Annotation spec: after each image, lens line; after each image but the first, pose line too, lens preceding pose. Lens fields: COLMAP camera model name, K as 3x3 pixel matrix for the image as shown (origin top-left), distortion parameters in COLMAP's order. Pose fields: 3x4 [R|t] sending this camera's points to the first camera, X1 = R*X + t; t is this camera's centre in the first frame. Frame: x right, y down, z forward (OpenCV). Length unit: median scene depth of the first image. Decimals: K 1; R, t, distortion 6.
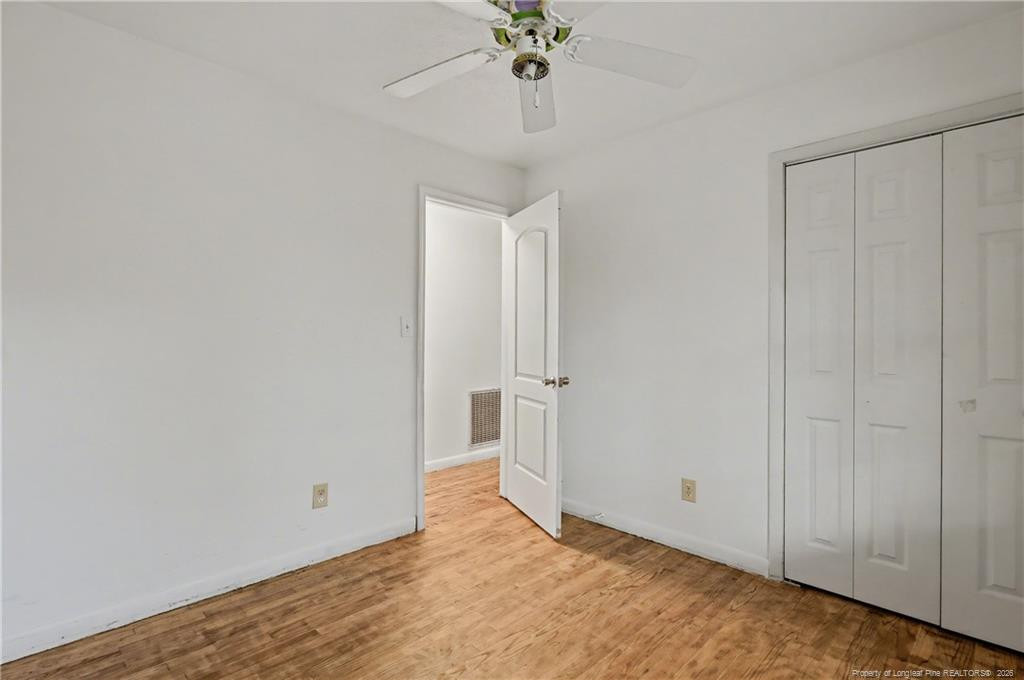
lens RADIAL K [[499.7, 0, 522.1], [0, 499.7, 339.0], [0, 0, 1]] dist [-0.005564, -0.000956]
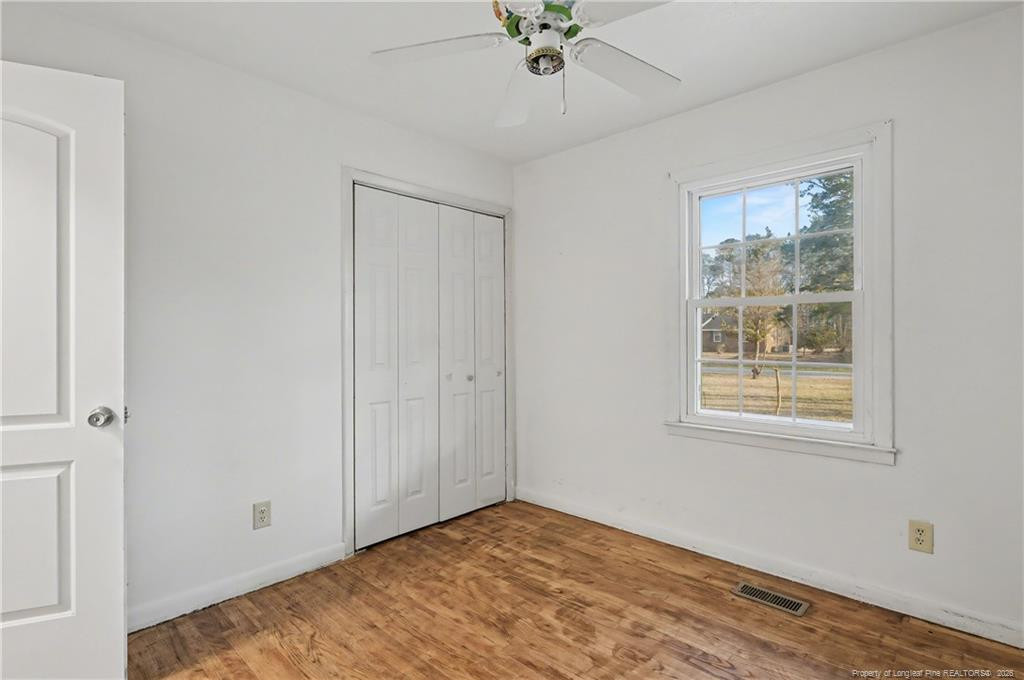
lens RADIAL K [[499.7, 0, 509.4], [0, 499.7, 338.8], [0, 0, 1]] dist [-0.005564, -0.000956]
pose [[-0.021319, -0.008111, 0.999740, -0.653686], [0.002399, 0.999964, 0.008164, -0.006732], [-0.999770, 0.002572, -0.021299, 0.732112]]
